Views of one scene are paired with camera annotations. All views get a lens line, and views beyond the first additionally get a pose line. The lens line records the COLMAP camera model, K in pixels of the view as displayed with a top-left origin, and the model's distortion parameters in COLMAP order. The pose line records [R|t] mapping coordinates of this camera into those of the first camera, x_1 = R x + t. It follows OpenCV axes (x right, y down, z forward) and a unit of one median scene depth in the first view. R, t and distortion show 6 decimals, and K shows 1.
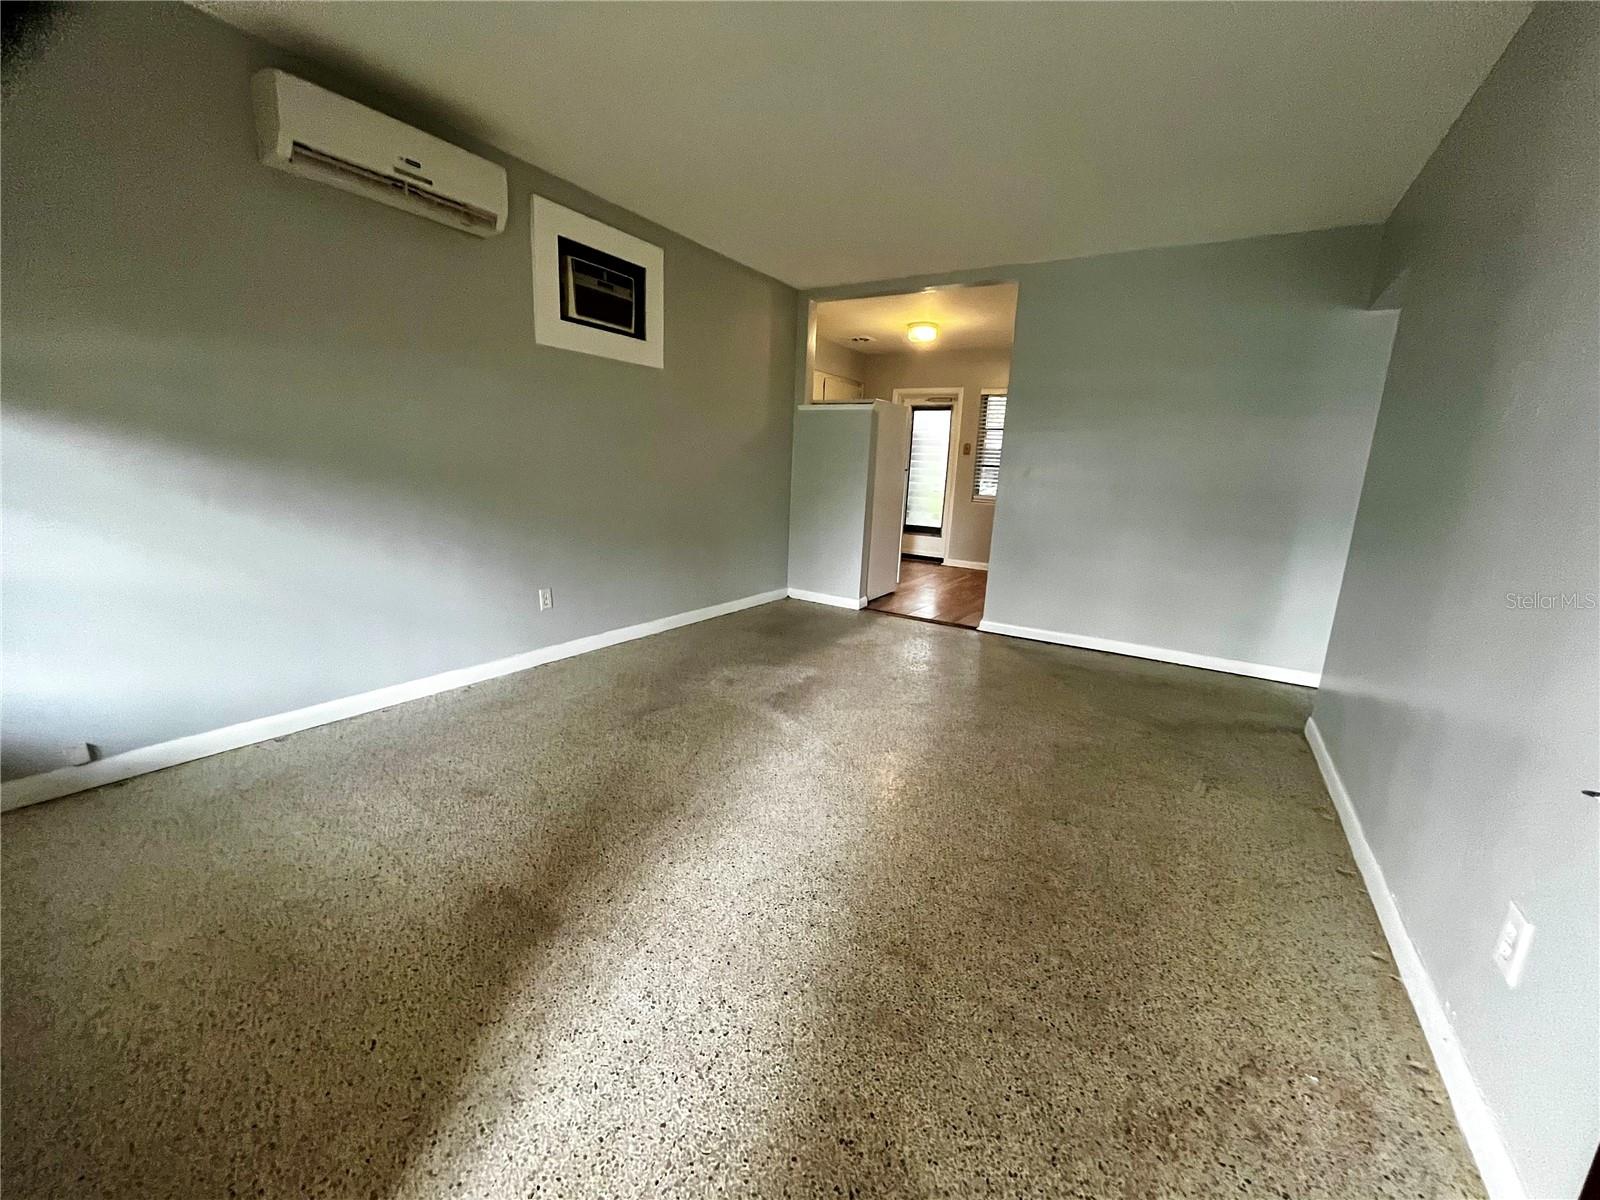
lens RADIAL K [[644.0, 0, 800.6], [0, 644.0, 596.8], [0, 0, 1]] dist [-0.002935, 0.000524]
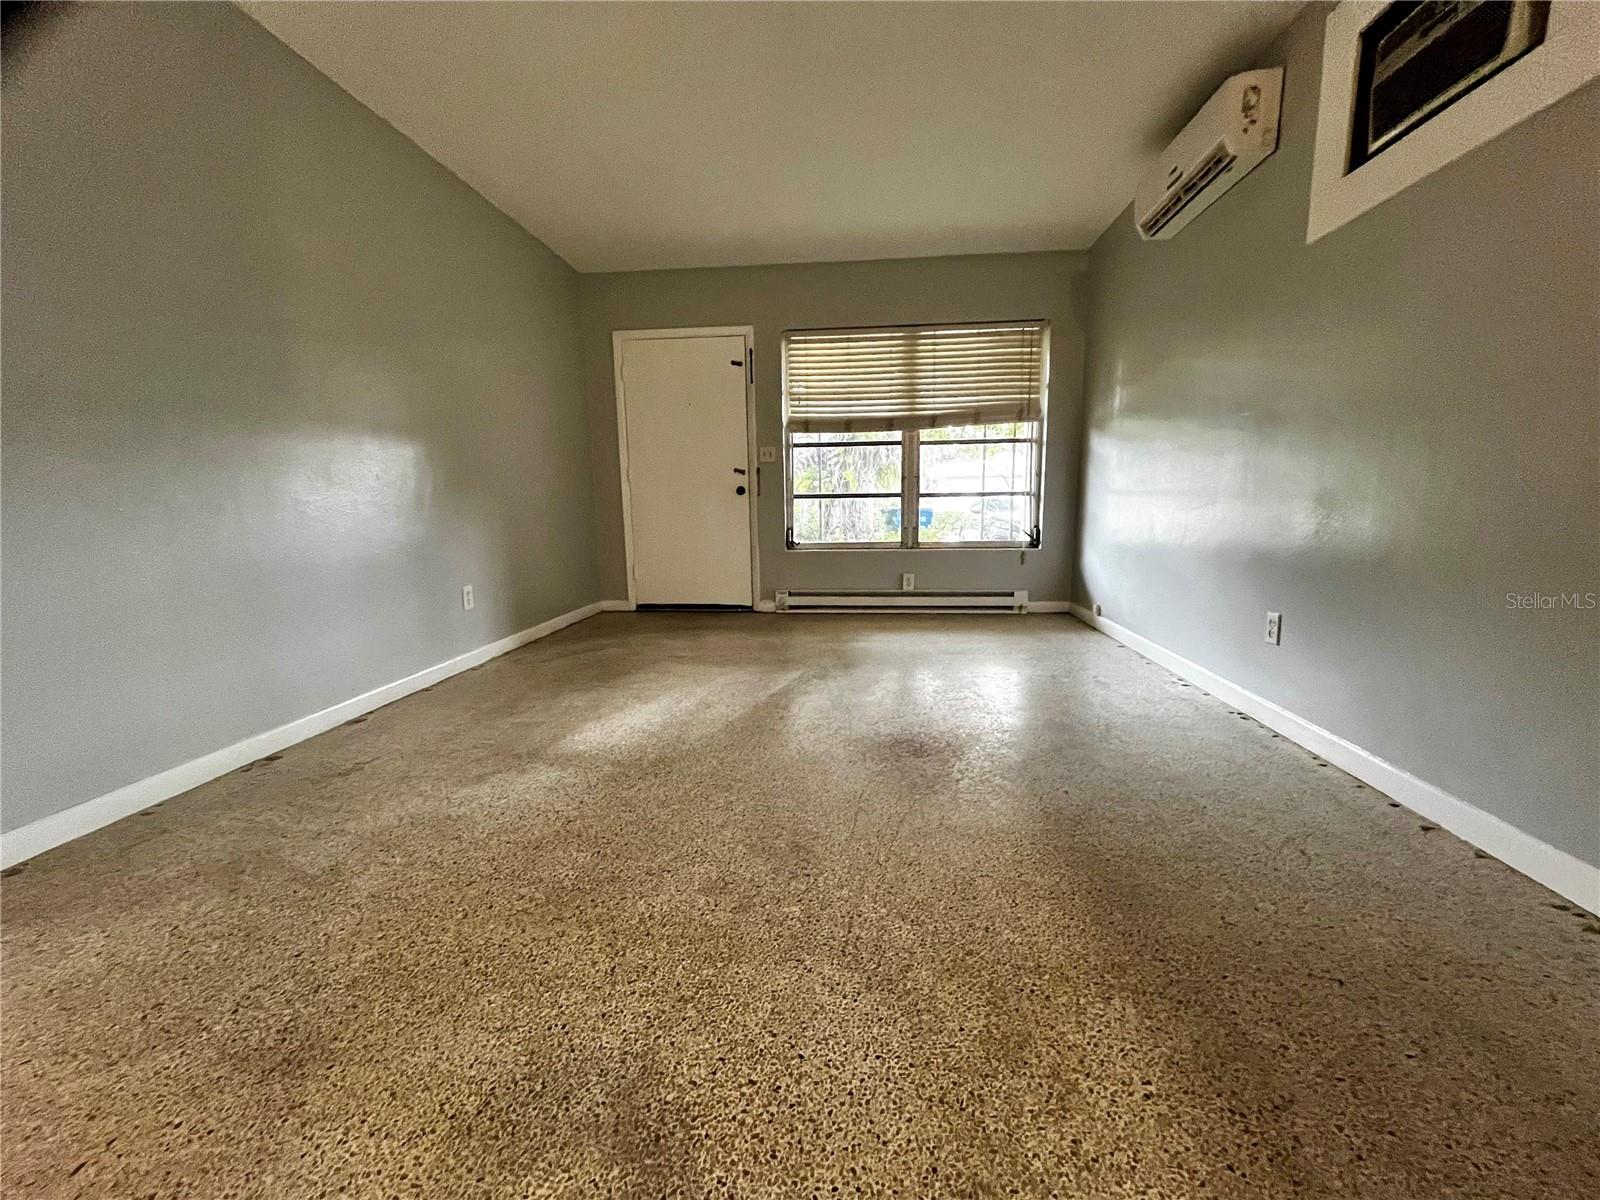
lens RADIAL K [[644.0, 0, 807.5], [0, 644.0, 600.0], [0, 0, 1]] dist [-0.002935, 0.000524]
pose [[-0.895520, 0.036082, -0.443557, 0.390191], [-0.117706, 0.942007, 0.314273, -0.207183], [0.429173, 0.333647, -0.839339, 1.558252]]
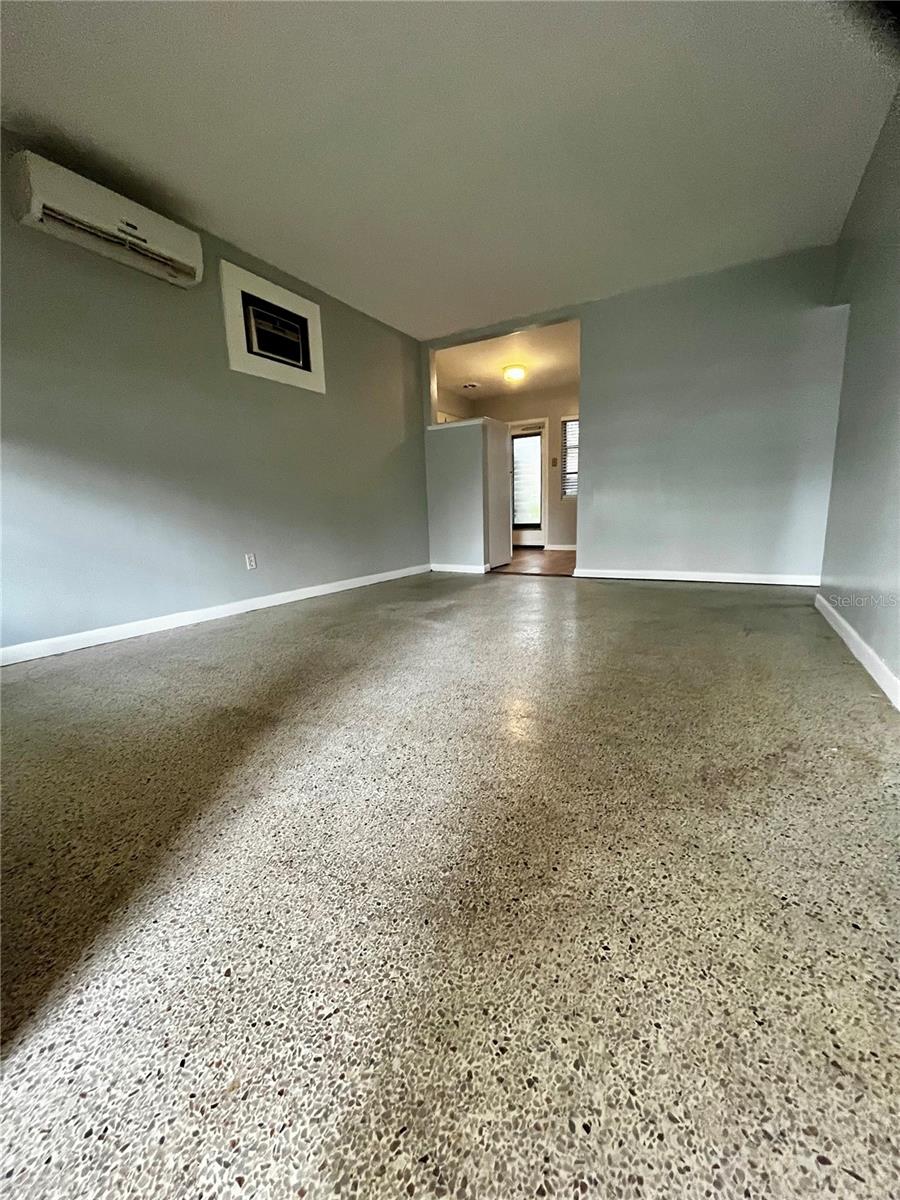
lens RADIAL K [[483.0, 0, 449.3], [0, 483.0, 599.1], [0, 0, 1]] dist [-0.002935, 0.000524]
pose [[0.996650, -0.079688, 0.018413, -0.009239], [0.080101, 0.996524, -0.022898, 0.159424], [-0.016524, 0.024297, 0.999568, -0.013754]]
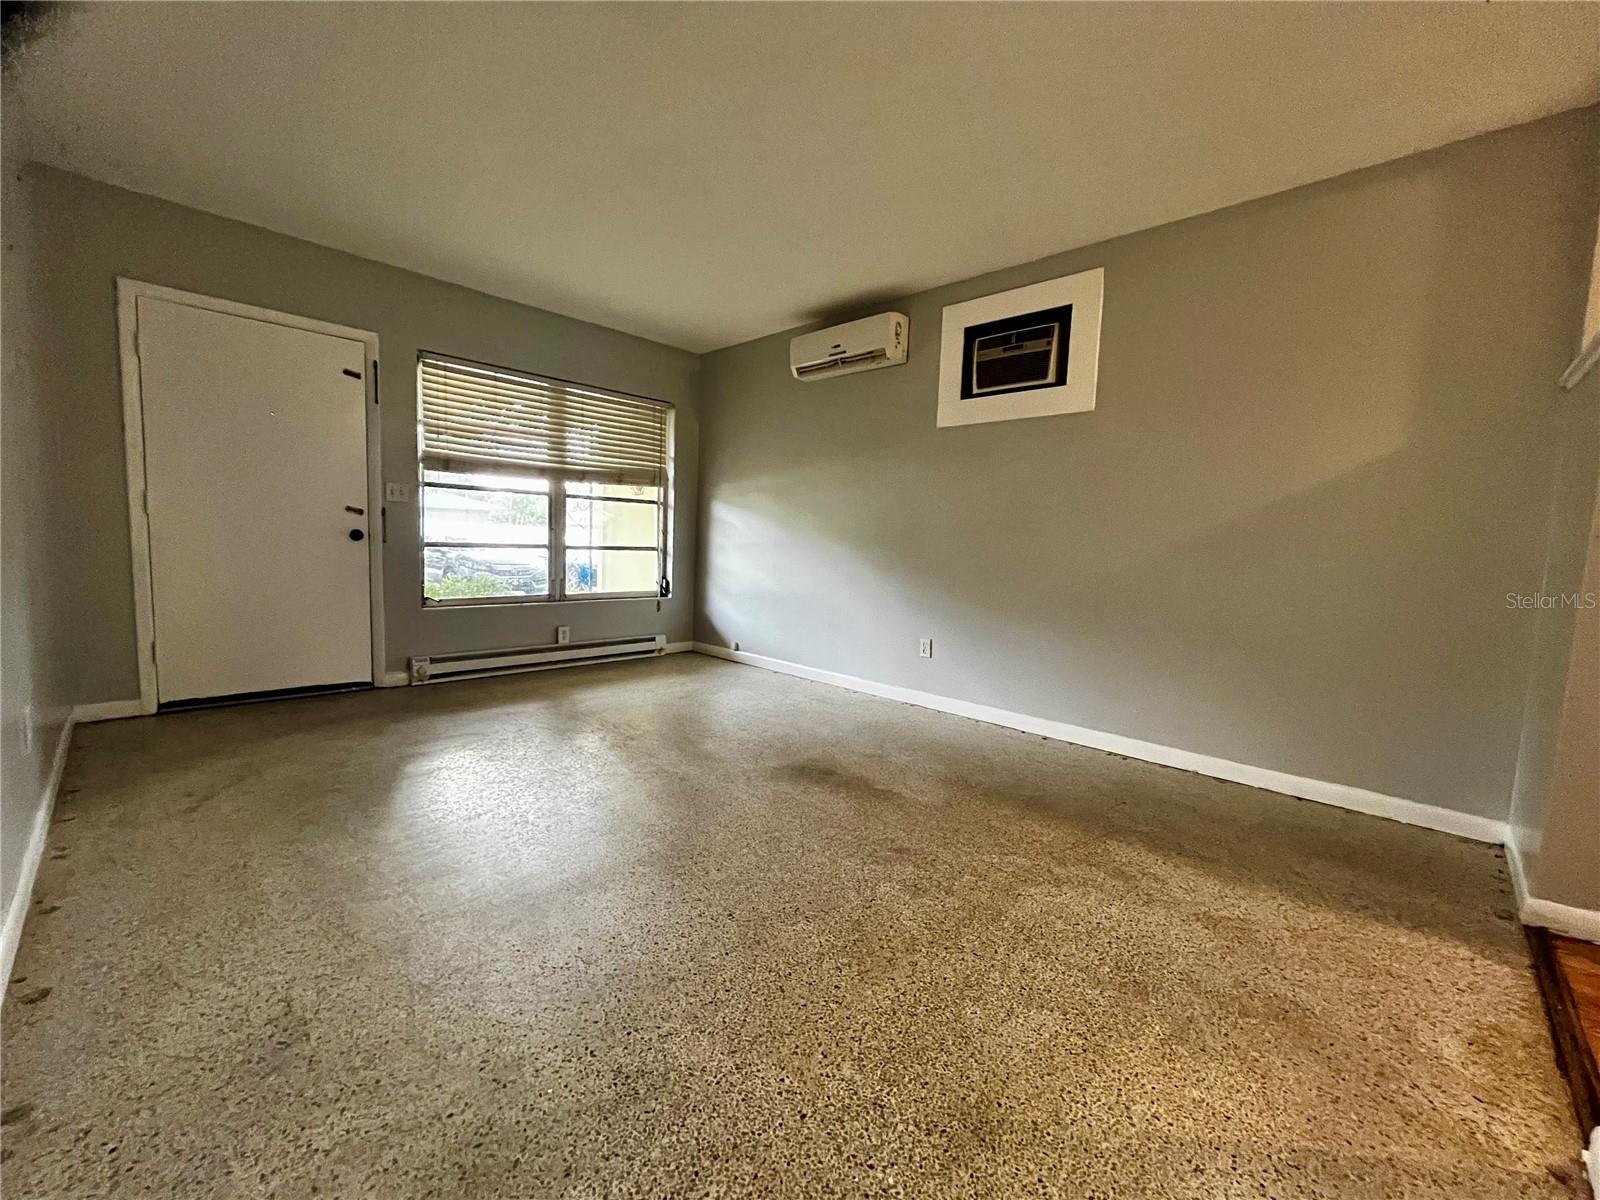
lens RADIAL K [[644.0, 0, 802.5], [0, 644.0, 596.9], [0, 0, 1]] dist [-0.002935, 0.000524]
pose [[-0.208336, 0.031445, -0.977552, 0.852243], [-0.246031, 0.965659, 0.083497, -0.141881], [0.946607, 0.257904, -0.193445, 1.147165]]
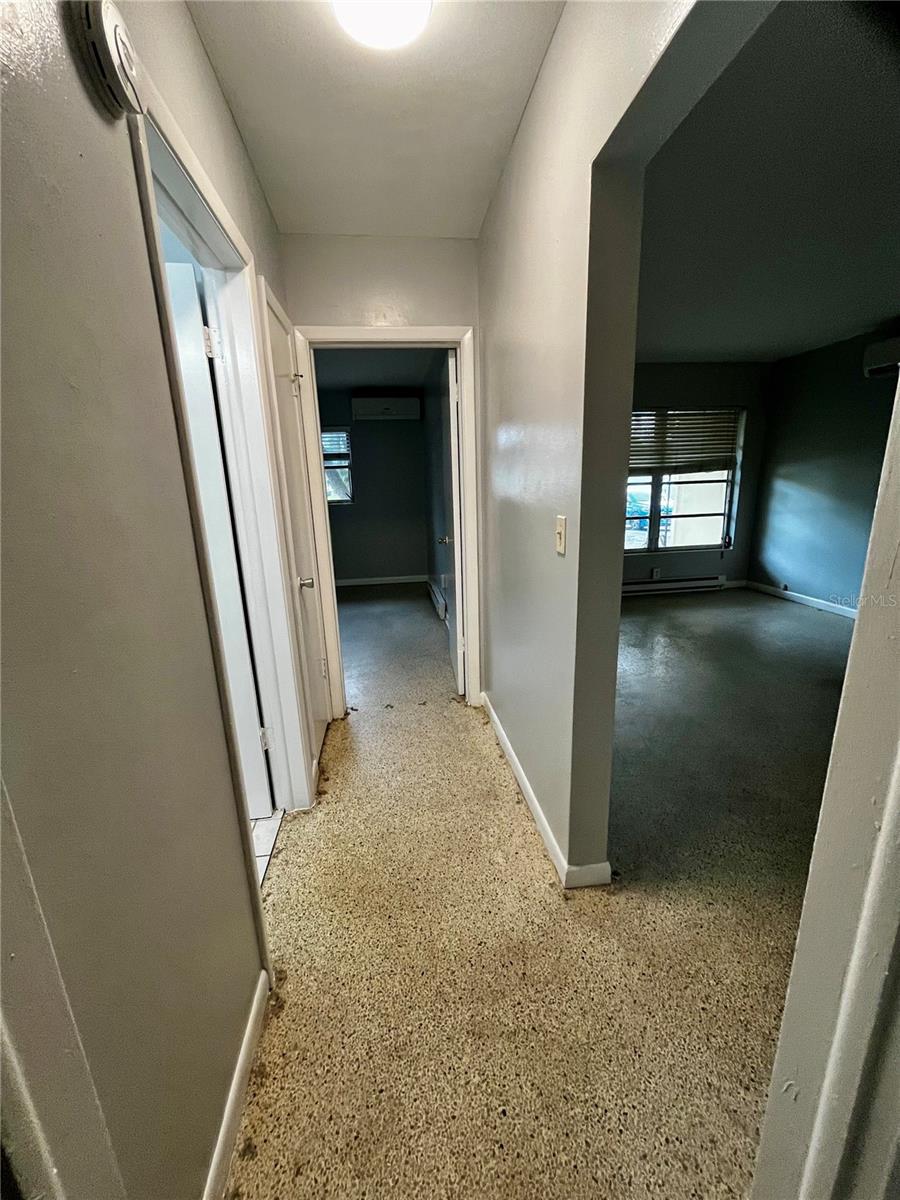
lens RADIAL K [[483.0, 0, 451.4], [0, 483.0, 598.8], [0, 0, 1]] dist [-0.002935, 0.000524]
pose [[-0.773600, 0.129738, -0.620251, 1.227445], [-0.133981, 0.923199, 0.360212, -0.253855], [0.619348, 0.361762, -0.696804, 1.164777]]
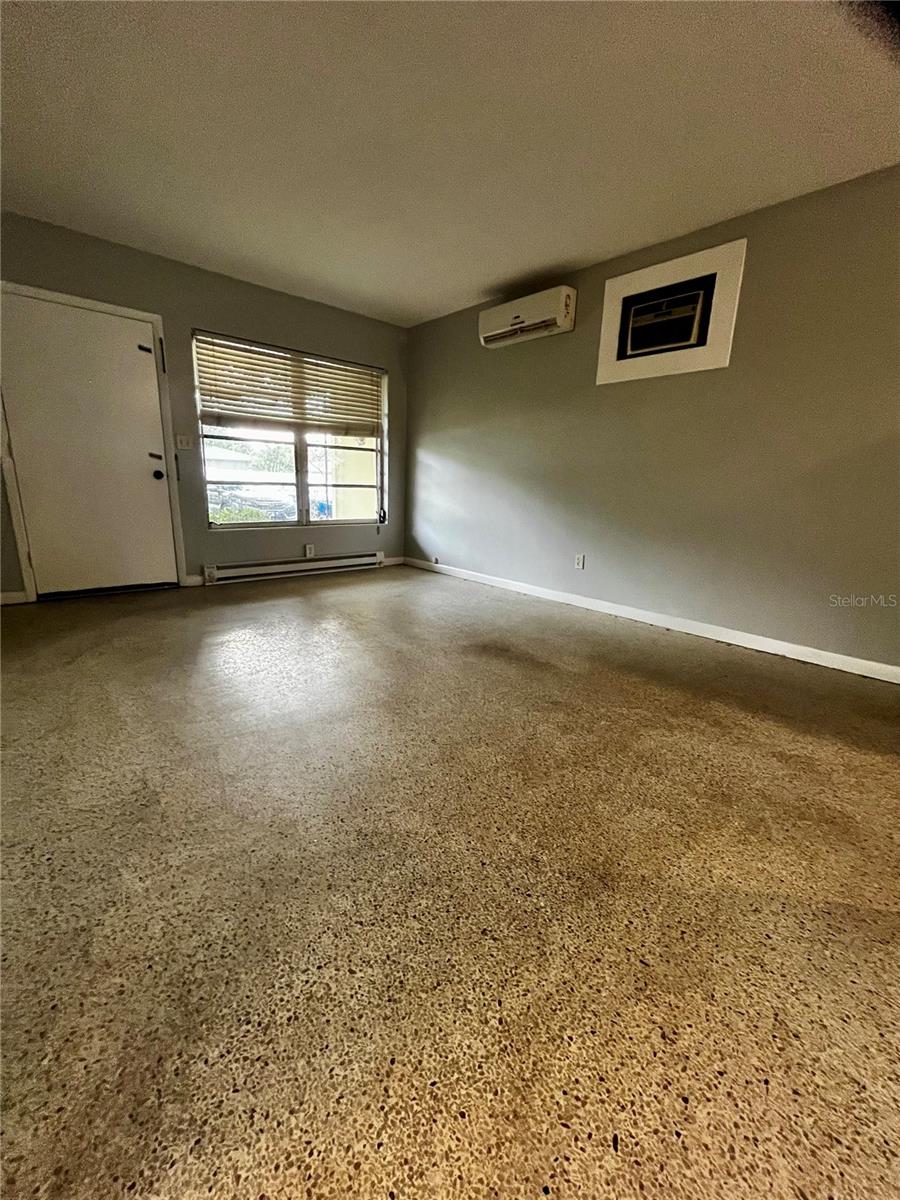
lens RADIAL K [[483.0, 0, 451.2], [0, 483.0, 600.2], [0, 0, 1]] dist [-0.002935, 0.000524]
pose [[-0.275805, 0.172623, -0.945586, 0.858061], [-0.243310, 0.939166, 0.242419, -0.127277], [0.929910, 0.296930, -0.217026, 1.149915]]
